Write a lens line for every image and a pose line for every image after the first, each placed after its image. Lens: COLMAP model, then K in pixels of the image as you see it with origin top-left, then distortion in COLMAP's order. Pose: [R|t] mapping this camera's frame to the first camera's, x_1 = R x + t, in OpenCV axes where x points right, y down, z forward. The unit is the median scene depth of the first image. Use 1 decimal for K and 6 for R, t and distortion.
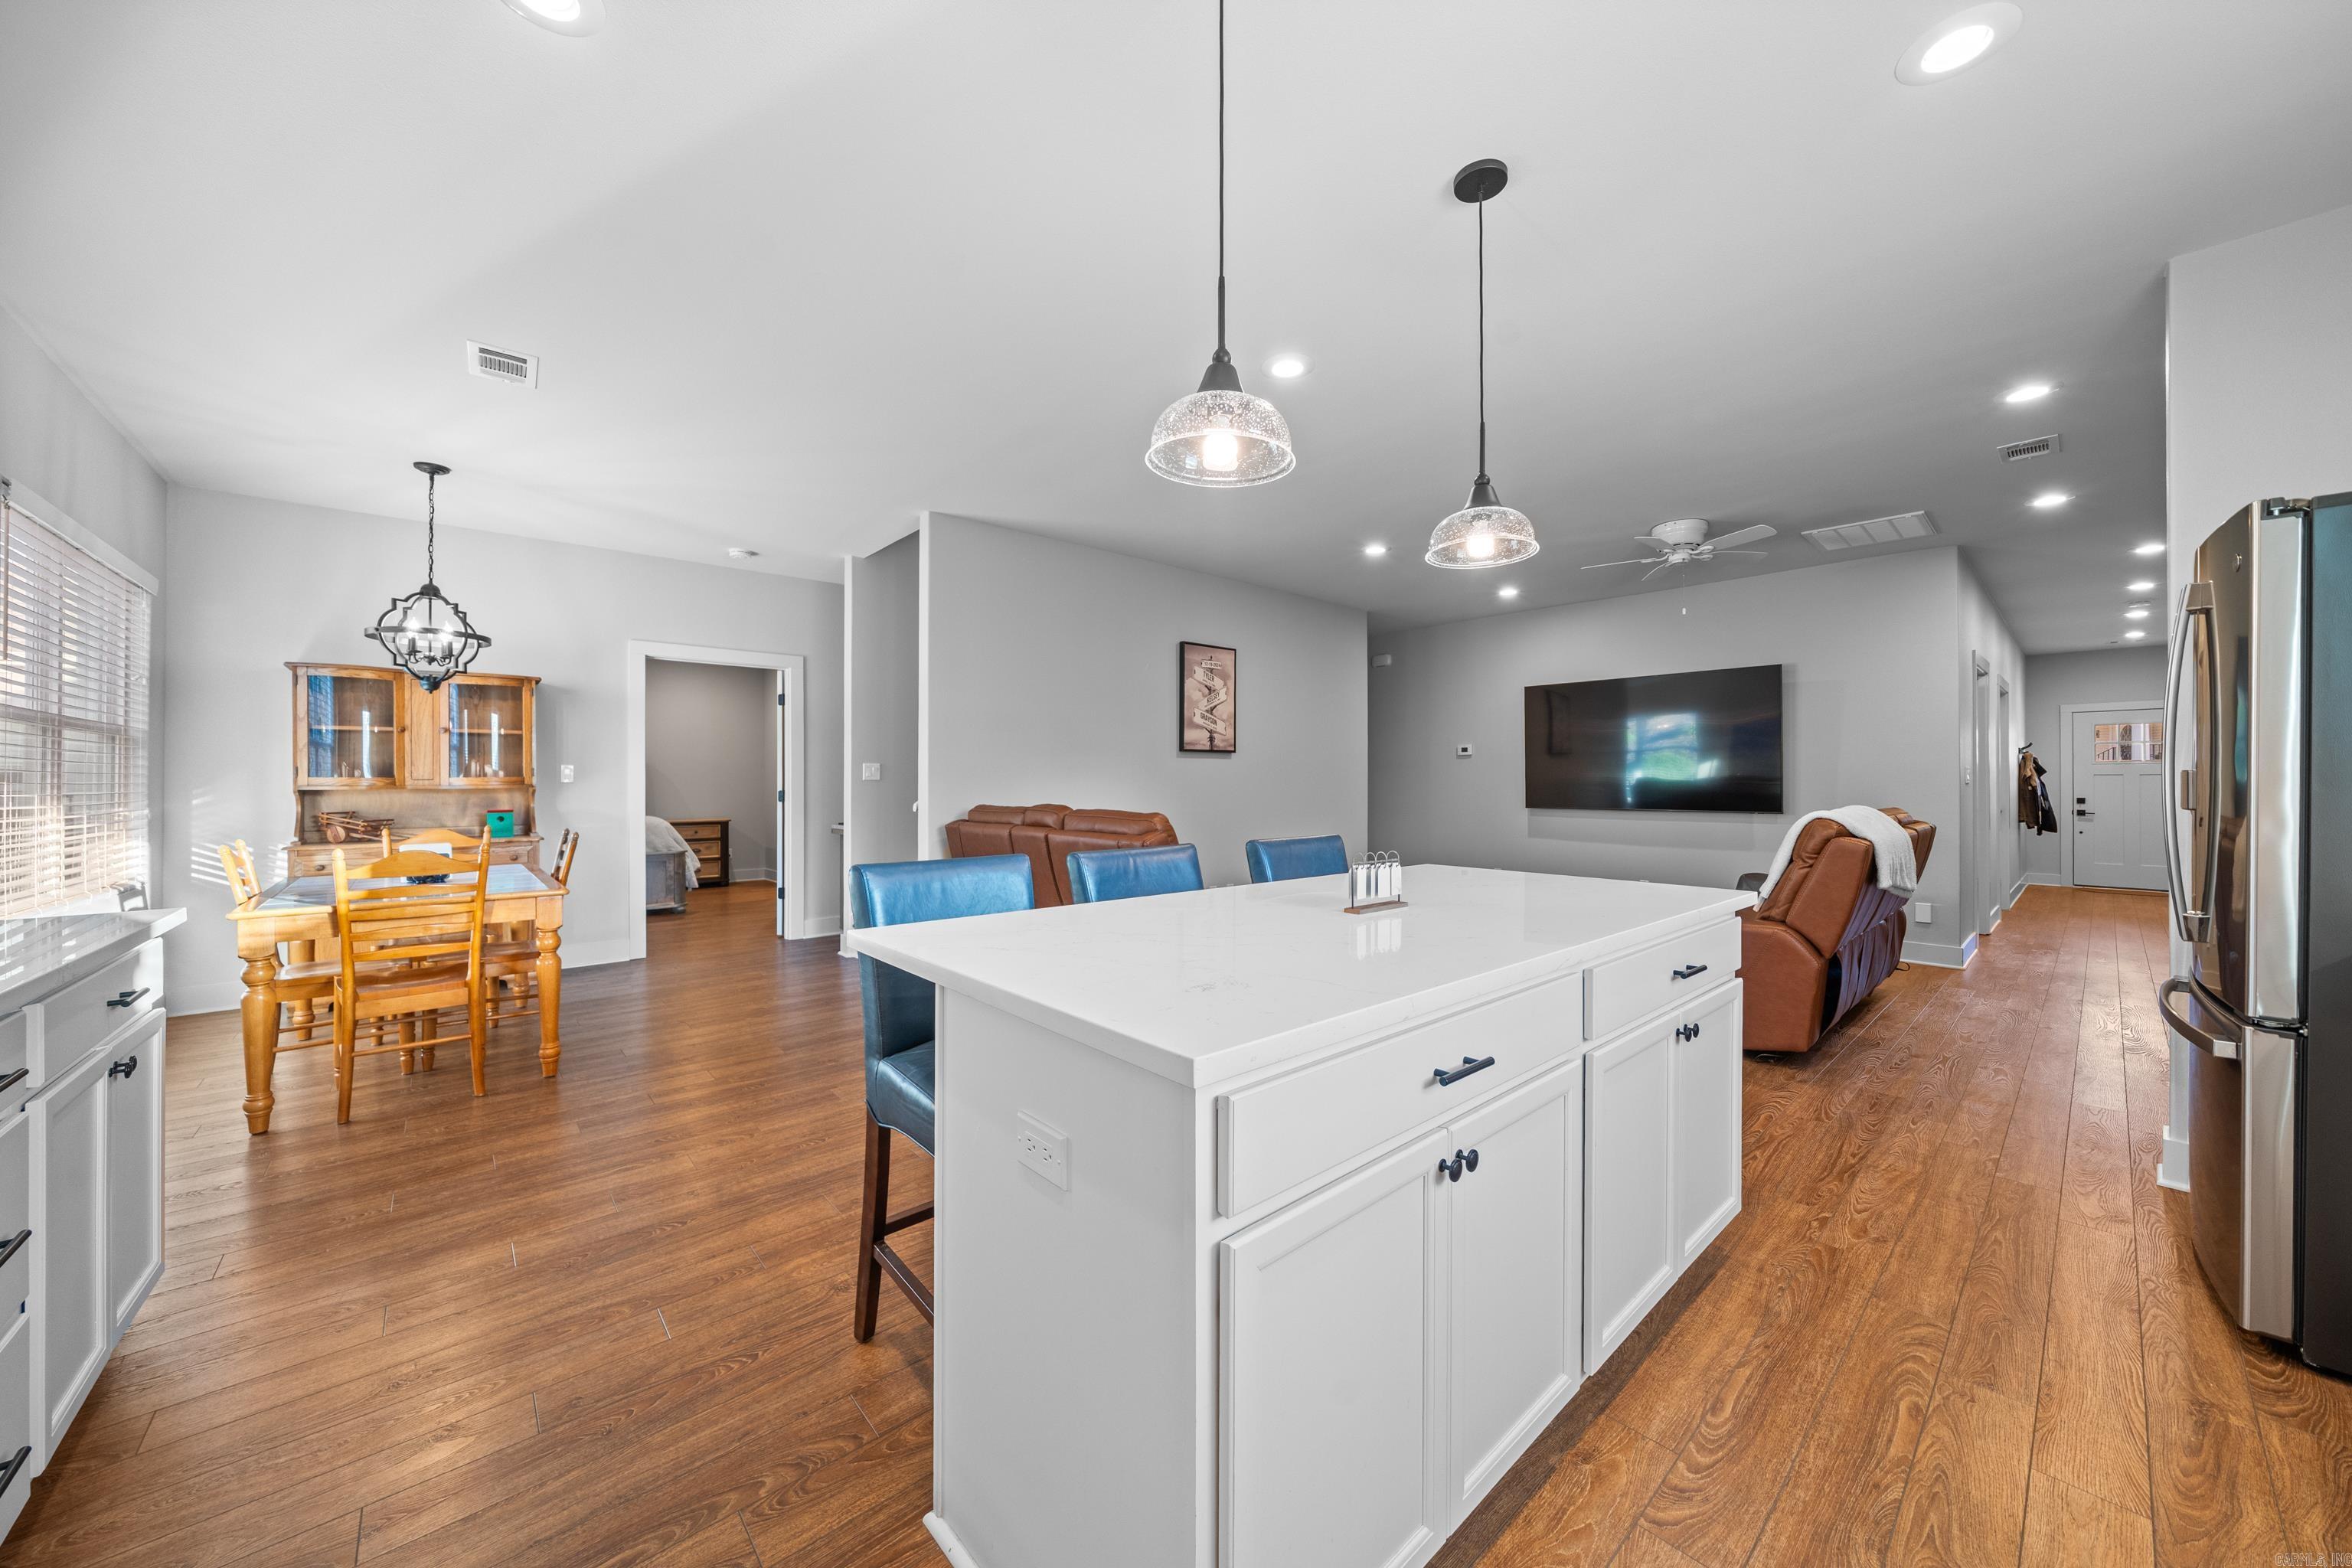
lens RADIAL K [[822.8, 0, 1180.5], [0, 822.8, 779.8], [0, 0, 1]] dist [-0.000360, -0.000010]
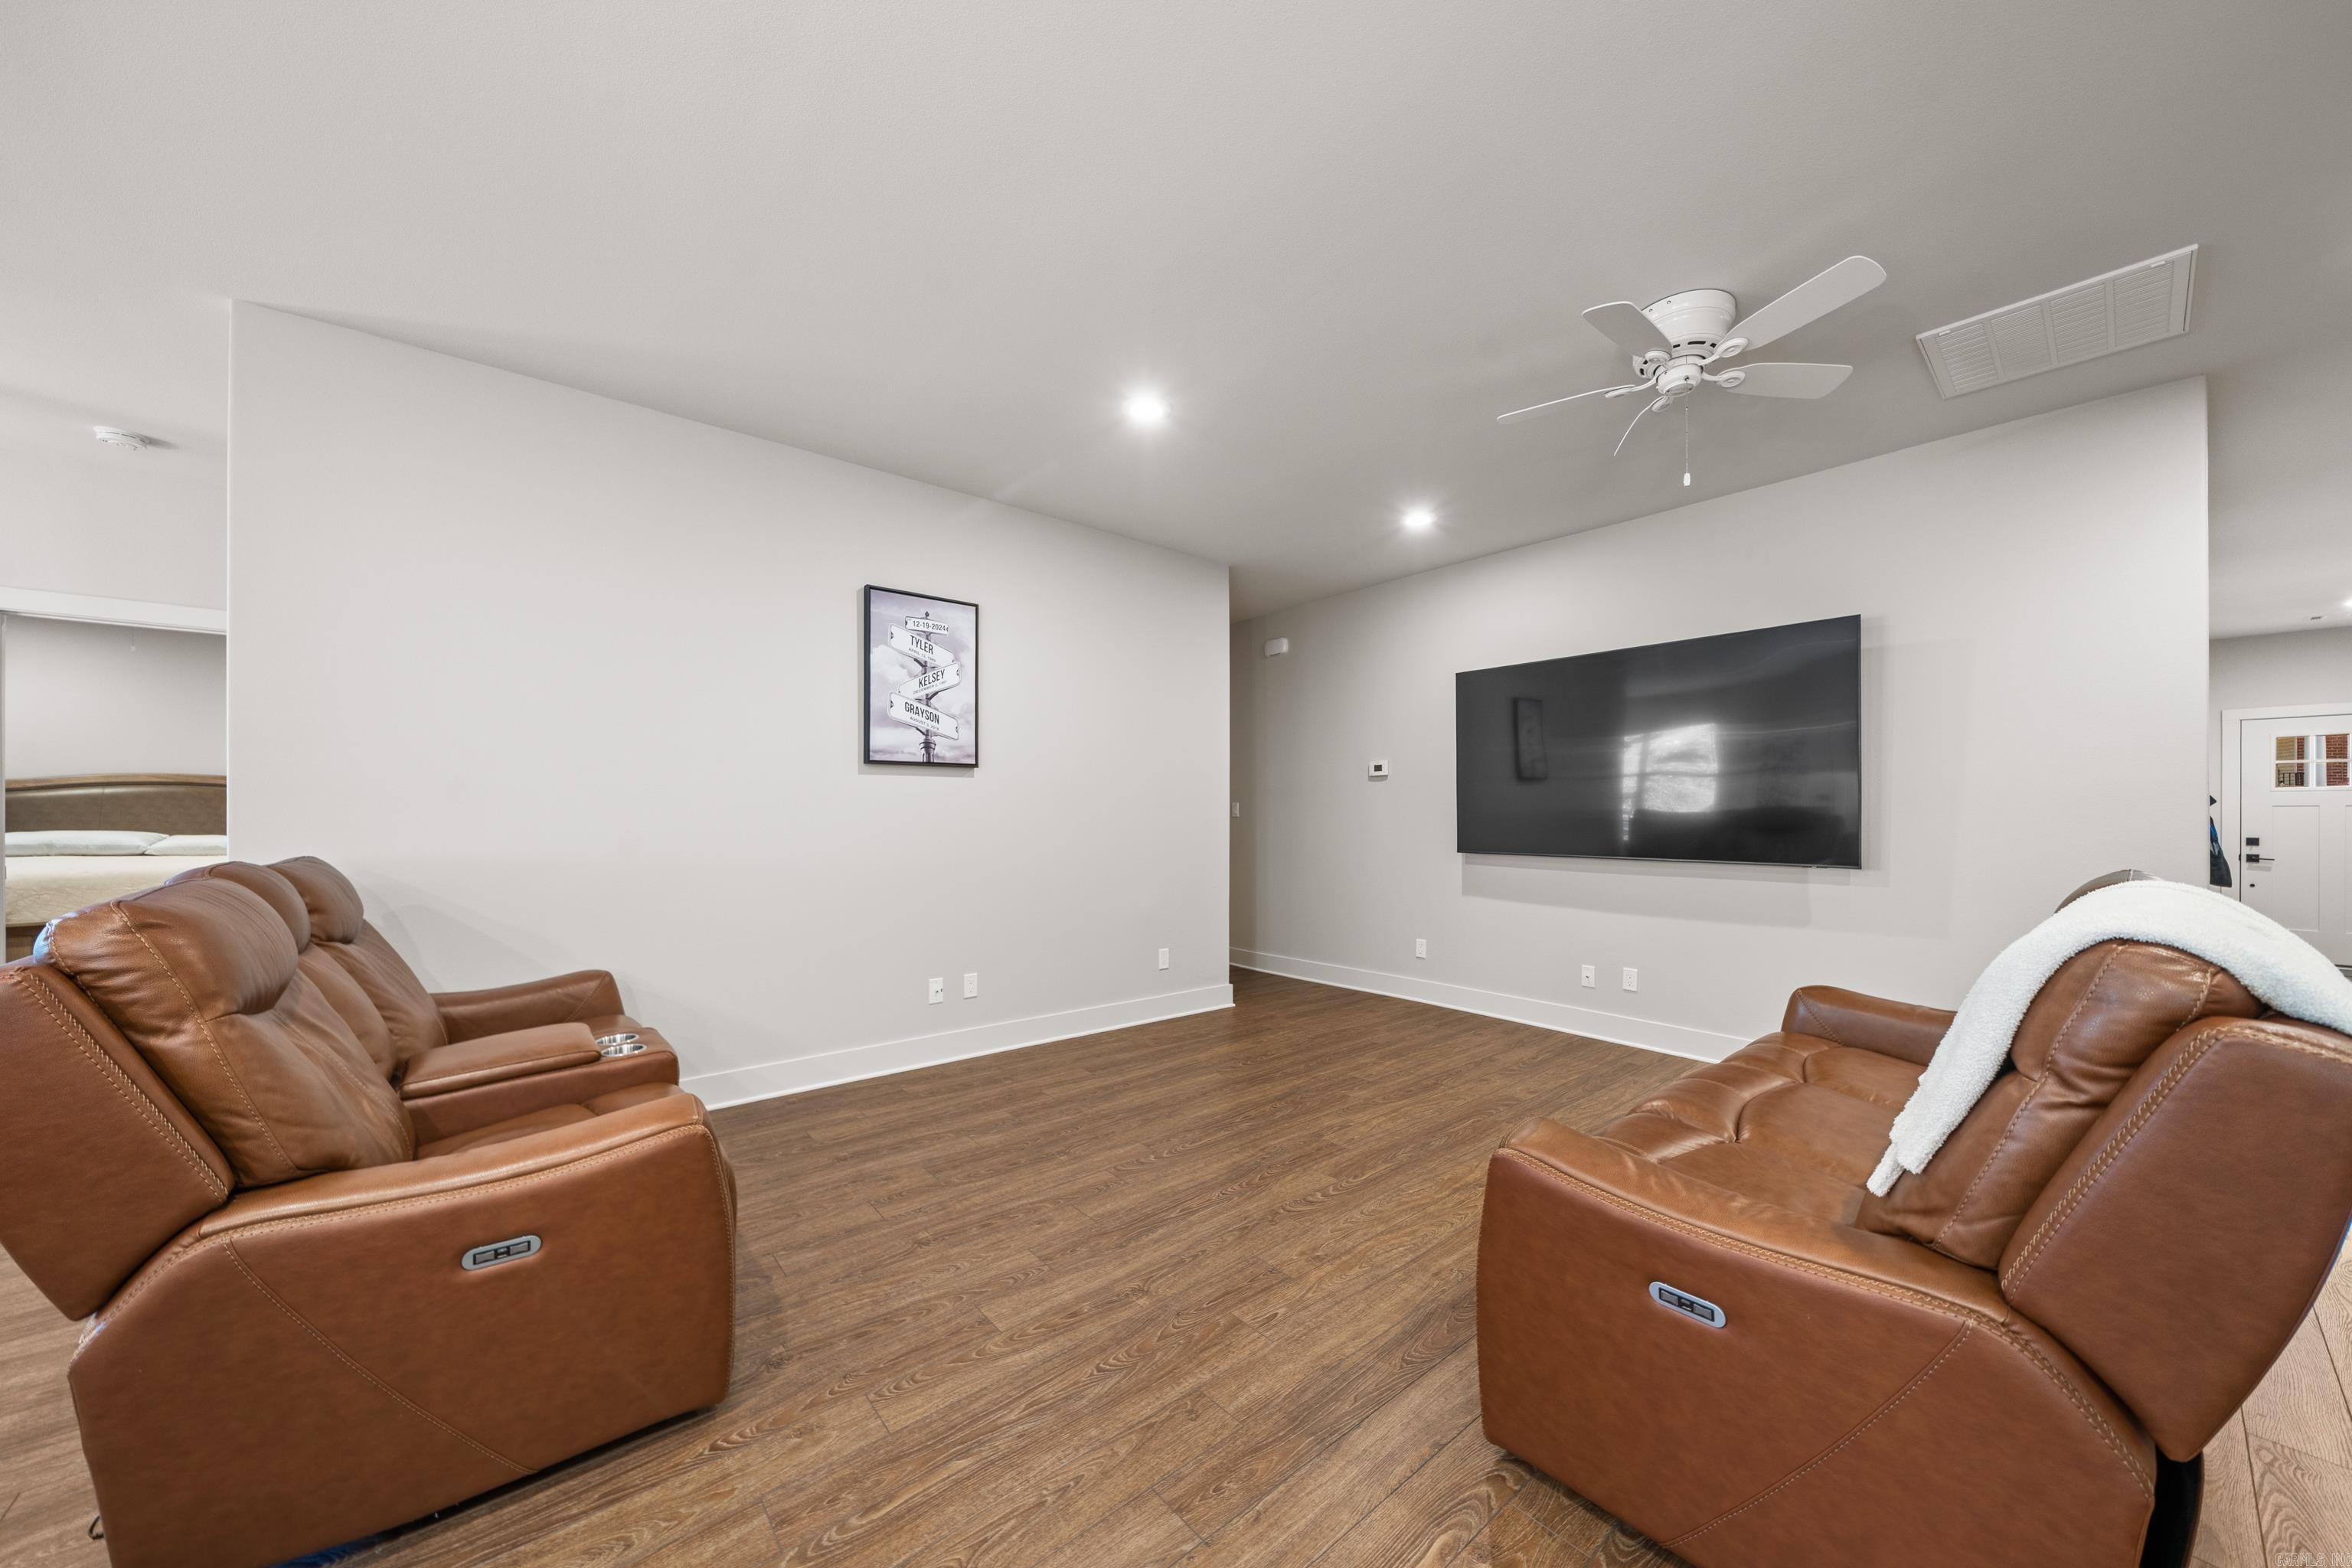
lens RADIAL K [[817.2, 0, 1174.8], [0, 817.2, 815.5], [0, 0, 1]] dist [-0.000002, -0.000115]
pose [[0.999637, 0.002012, -0.026860, 0.244061], [-0.001876, 0.999985, 0.005072, 0.000802], [0.026869, -0.005019, 0.999626, 0.383137]]
